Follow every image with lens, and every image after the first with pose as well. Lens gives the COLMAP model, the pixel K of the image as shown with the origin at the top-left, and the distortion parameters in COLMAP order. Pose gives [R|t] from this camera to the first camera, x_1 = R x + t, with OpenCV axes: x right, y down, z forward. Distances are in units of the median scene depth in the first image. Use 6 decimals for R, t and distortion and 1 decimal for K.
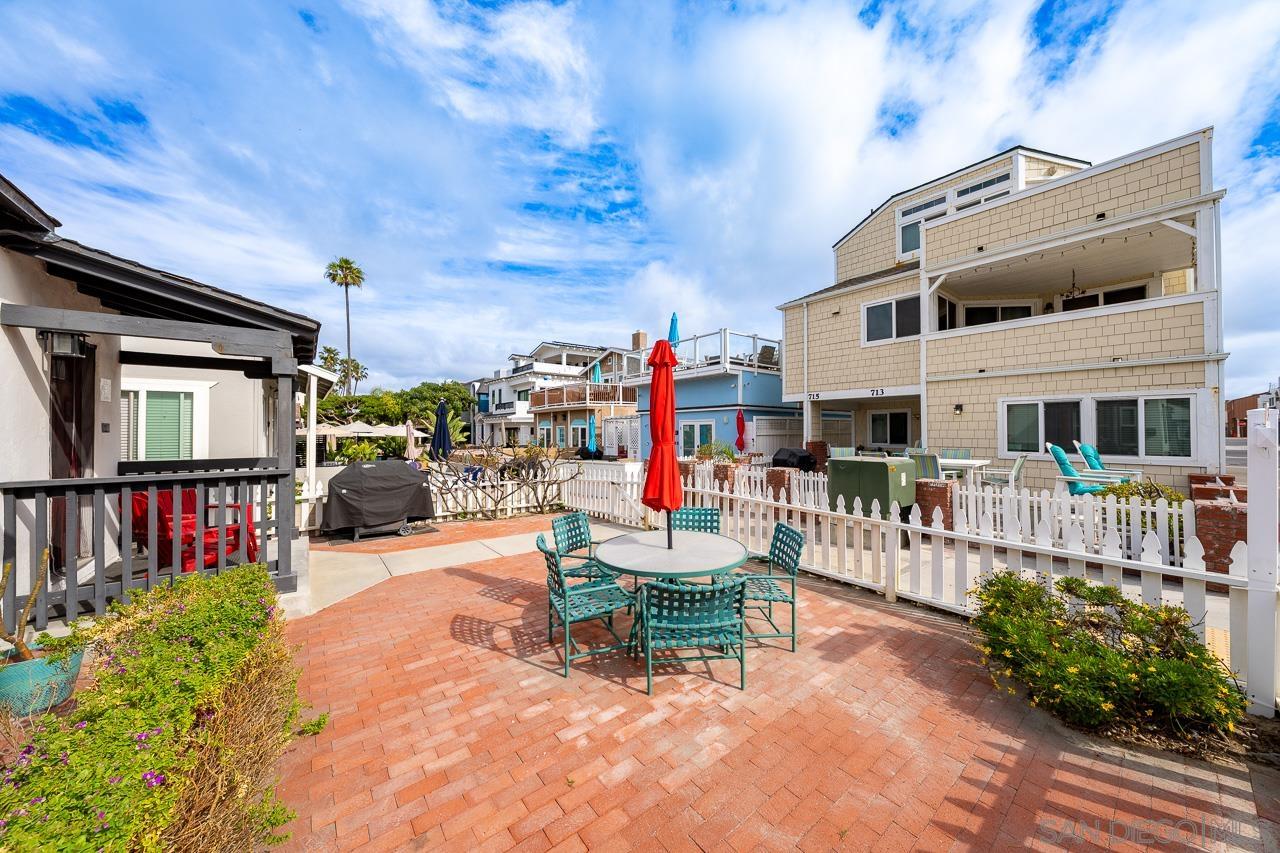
lens RADIAL K [[434.9, 0, 646.9], [0, 434.9, 424.8], [0, 0, 1]] dist [-0.003002, 0.000020]
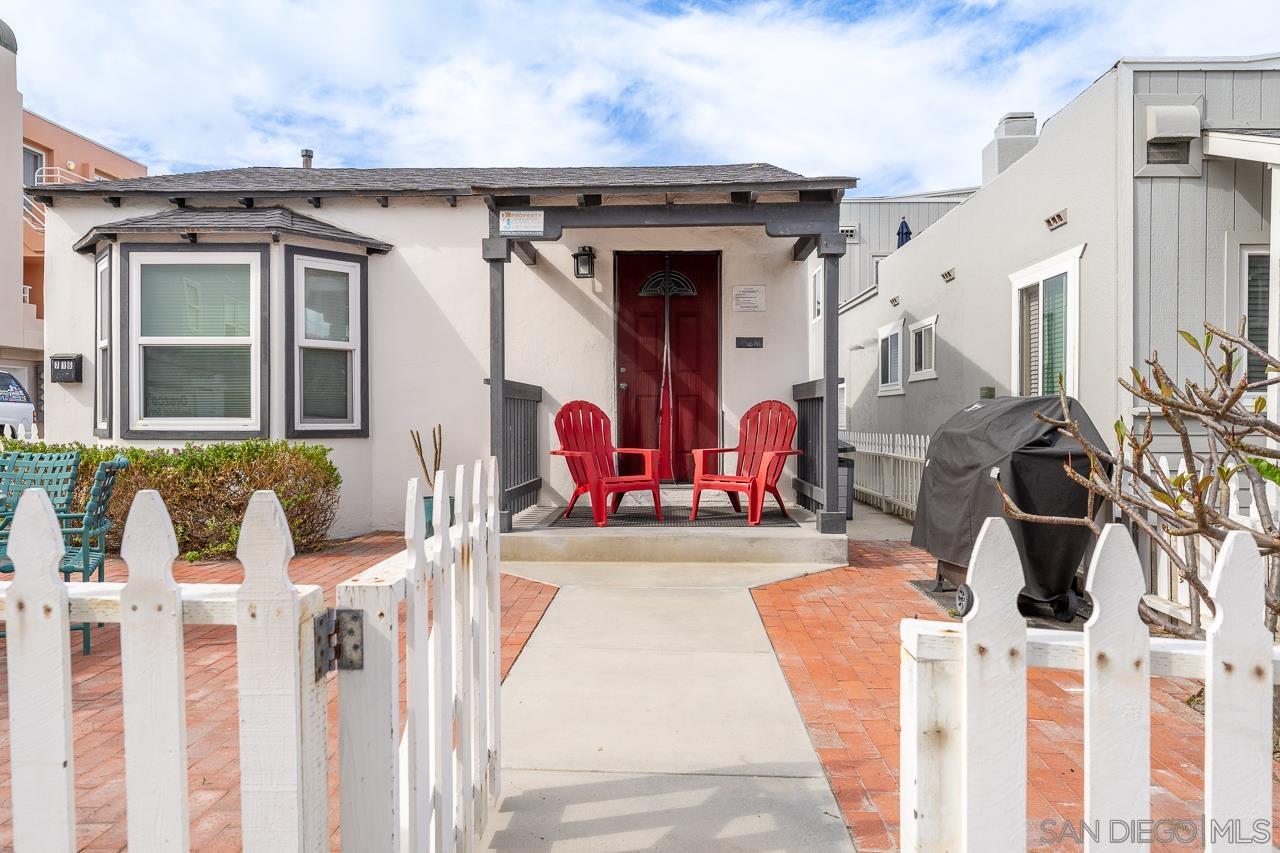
lens RADIAL K [[854.6, 0, 648.0], [0, 854.6, 426.1], [0, 0, 1]] dist [0.011790, -0.004563]
pose [[-0.650927, 0.012318, -0.759040, 0.100168], [0.011801, 0.999912, 0.006106, 0.092703], [0.759048, -0.004983, -0.651015, 1.142136]]
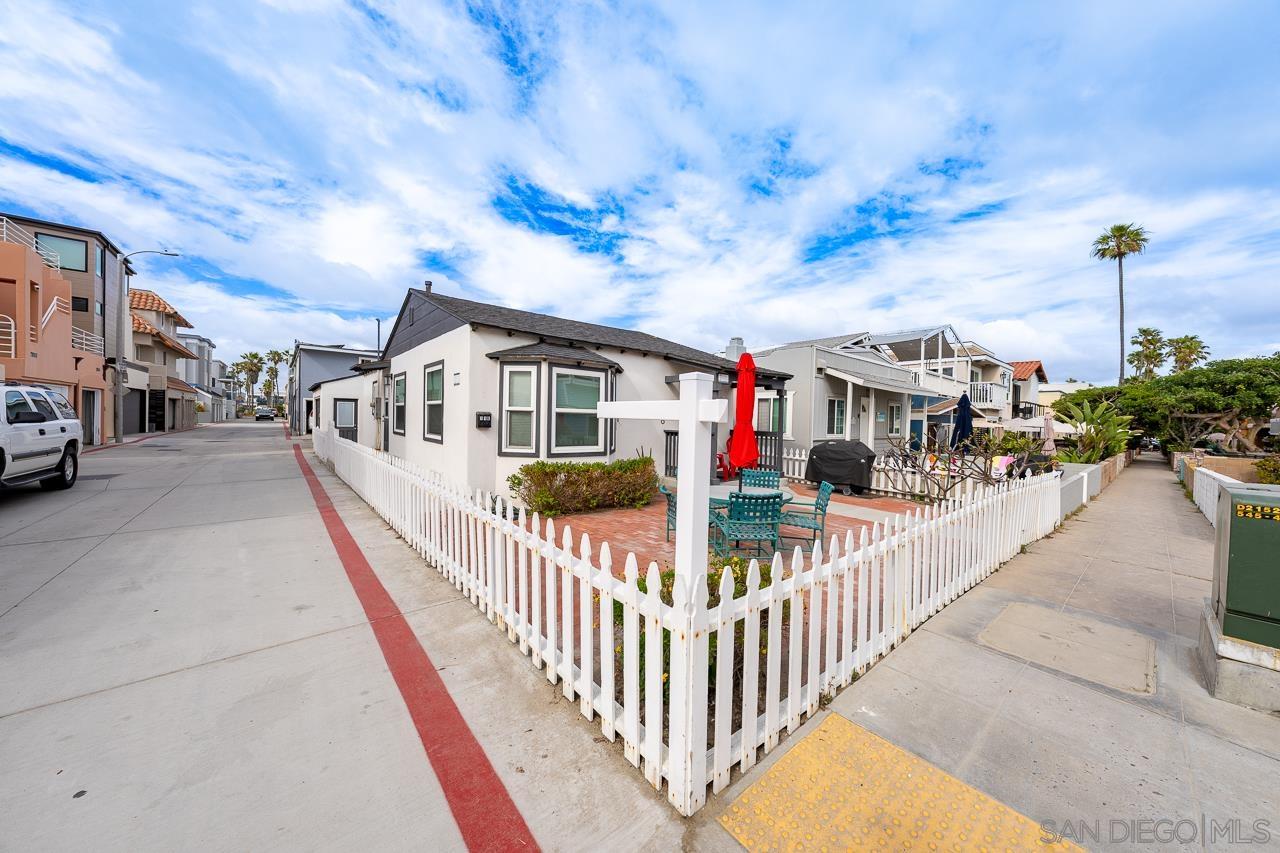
lens RADIAL K [[434.9, 0, 645.0], [0, 434.9, 431.4], [0, 0, 1]] dist [-0.003002, 0.000020]
pose [[0.018385, 0.034048, -0.999251, 0.734293], [-0.011805, 0.999358, 0.033835, 0.012289], [0.999761, 0.011174, 0.018775, 0.305864]]
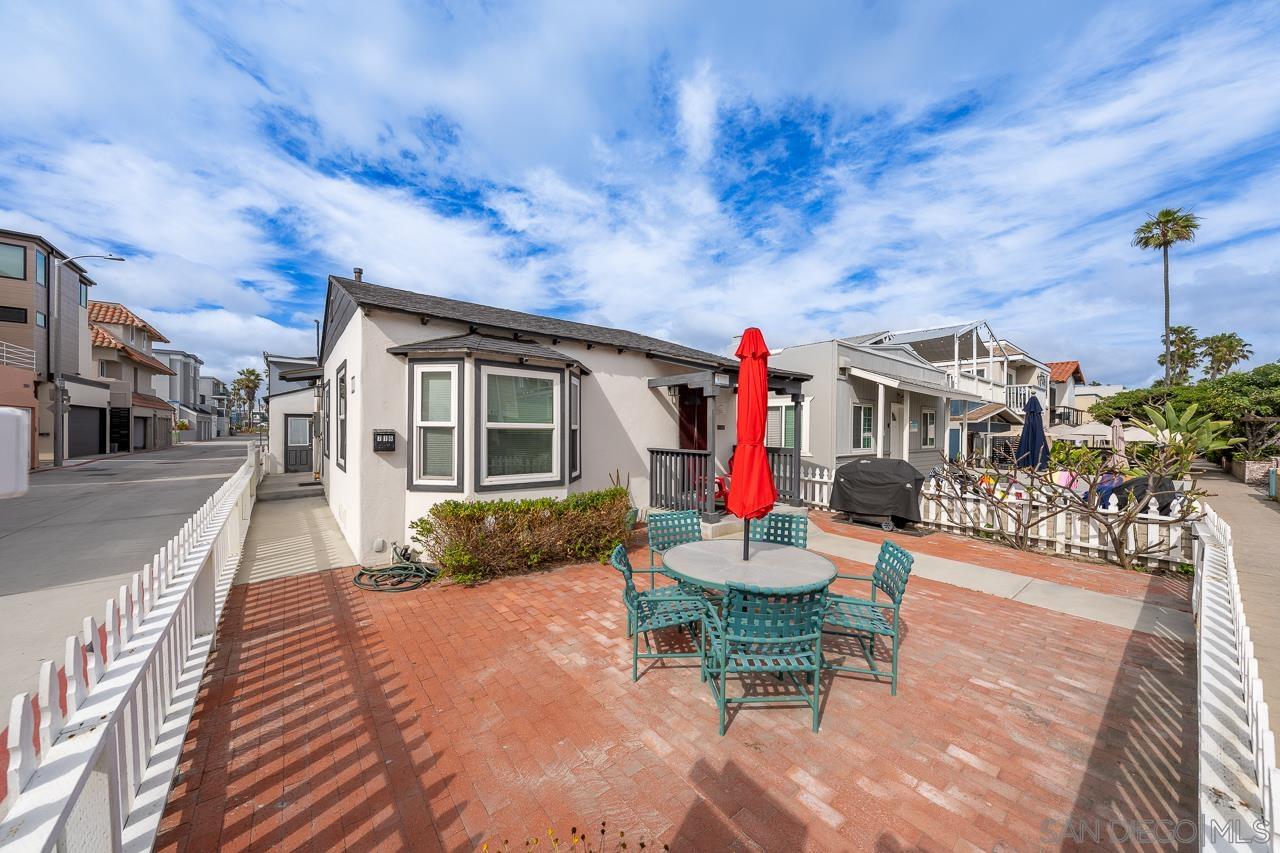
lens RADIAL K [[434.9, 0, 639.3], [0, 434.9, 436.3], [0, 0, 1]] dist [-0.003002, 0.000020]
pose [[-0.008168, 0.019364, -0.999779, 0.453344], [0.001912, 0.999811, 0.019349, 0.004561], [0.999965, -0.001753, -0.008204, 0.375641]]
